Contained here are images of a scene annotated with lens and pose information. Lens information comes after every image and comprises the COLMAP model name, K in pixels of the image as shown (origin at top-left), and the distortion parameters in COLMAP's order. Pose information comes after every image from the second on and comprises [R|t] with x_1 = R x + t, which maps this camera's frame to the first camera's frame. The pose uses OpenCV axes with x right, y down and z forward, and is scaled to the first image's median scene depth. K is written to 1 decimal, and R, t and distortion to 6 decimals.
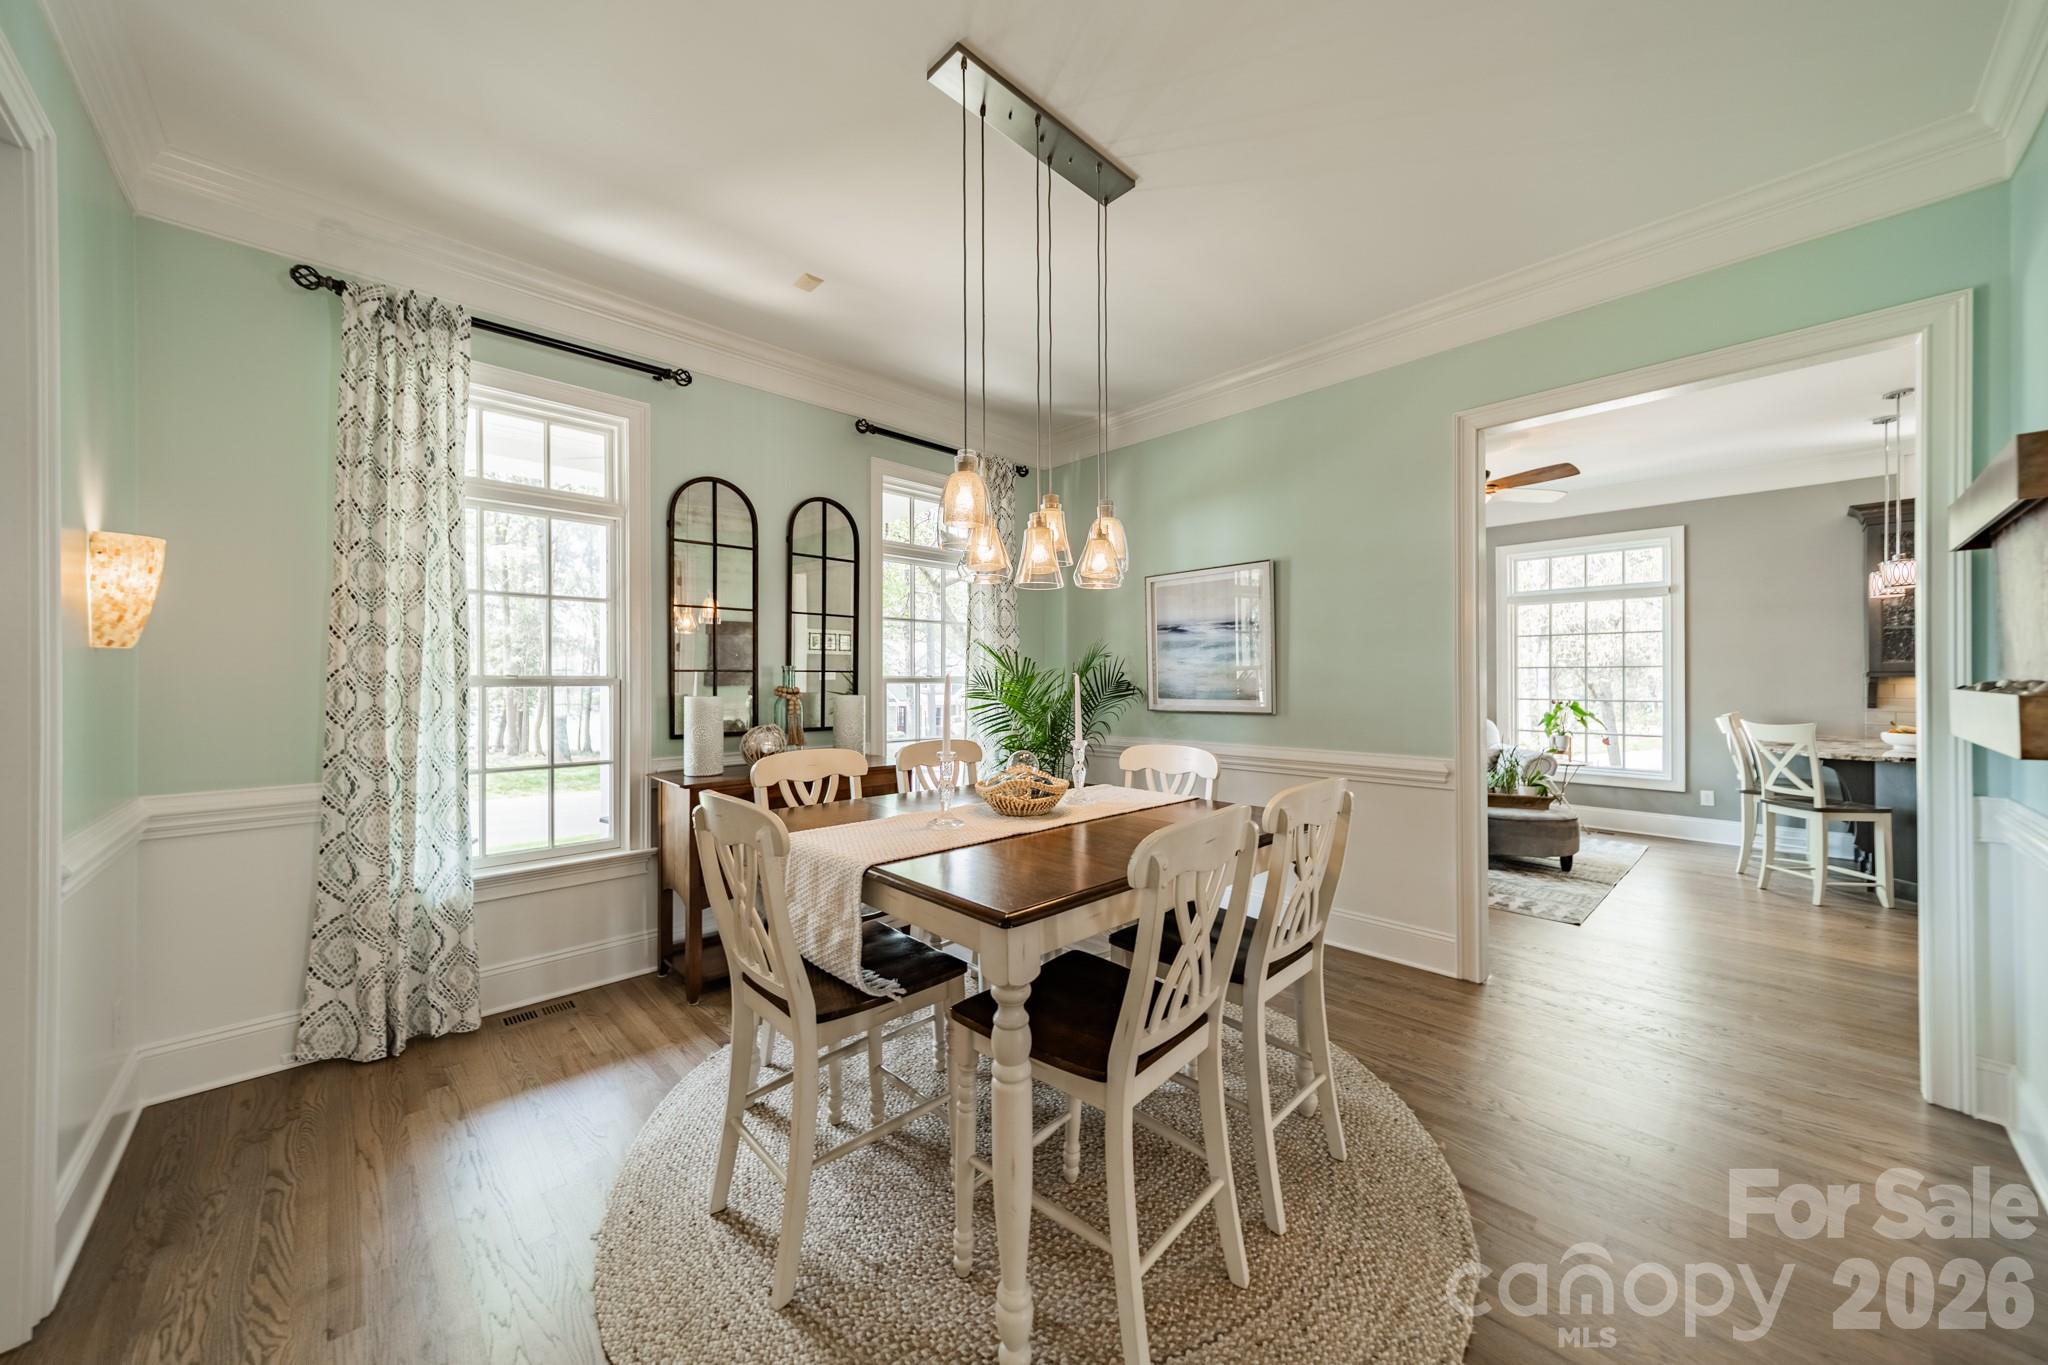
lens RADIAL K [[722.3, 0, 1035.6], [0, 722.3, 673.7], [0, 0, 1]] dist [0.008806, -0.000426]
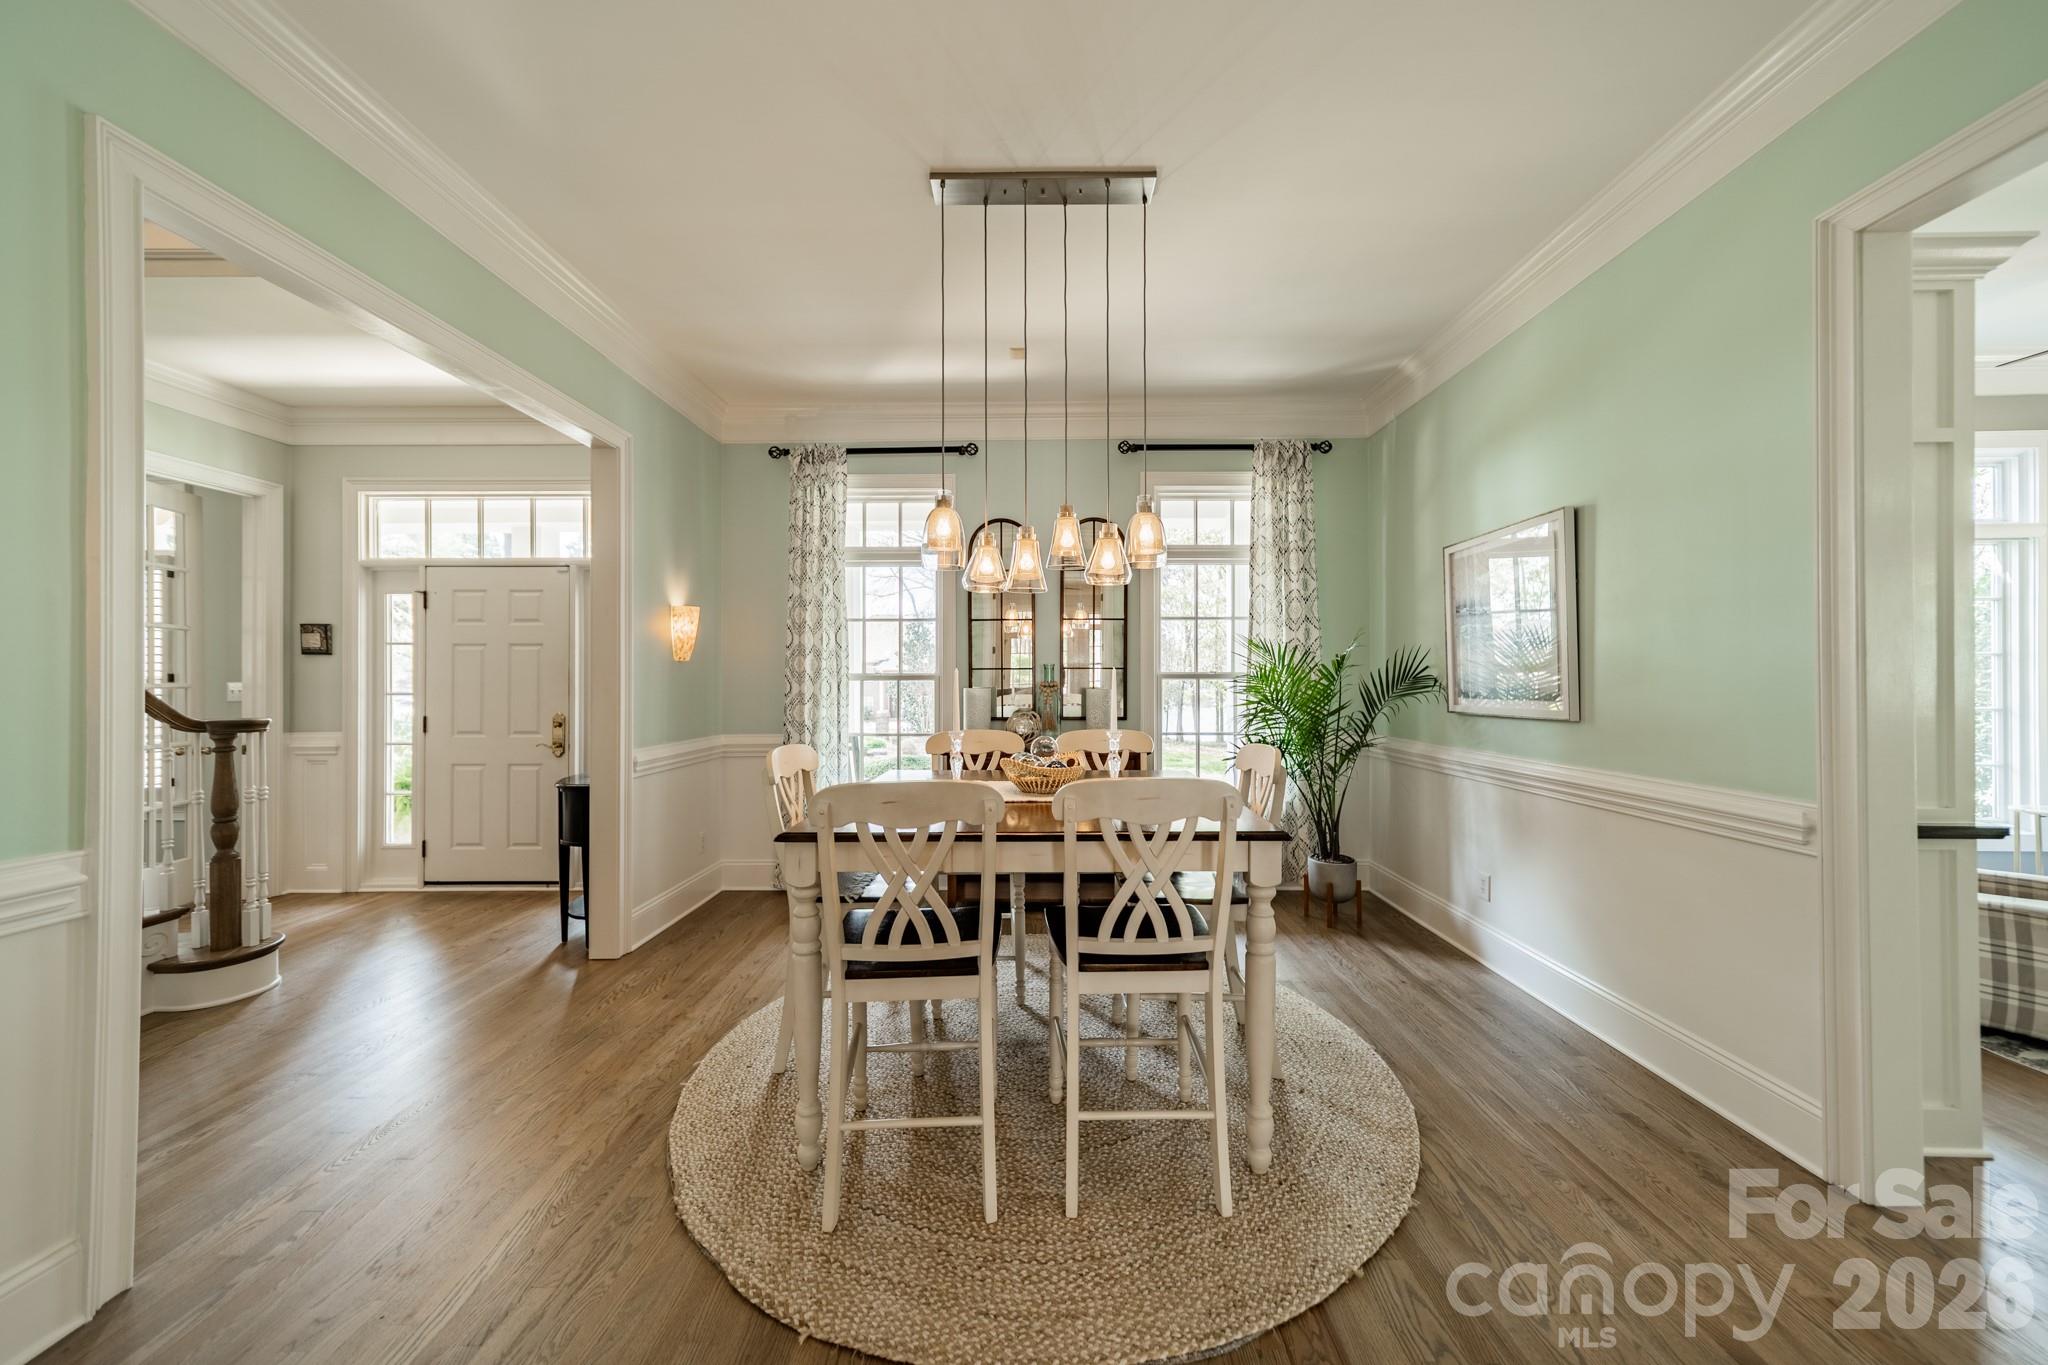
lens RADIAL K [[722.3, 0, 1029.0], [0, 722.3, 674.7], [0, 0, 1]] dist [0.008806, -0.000426]
pose [[0.712766, -0.005143, -0.701383, 0.599904], [0.007387, 0.999973, 0.000175, 0.007969], [0.701363, -0.005306, 0.712785, 0.143488]]
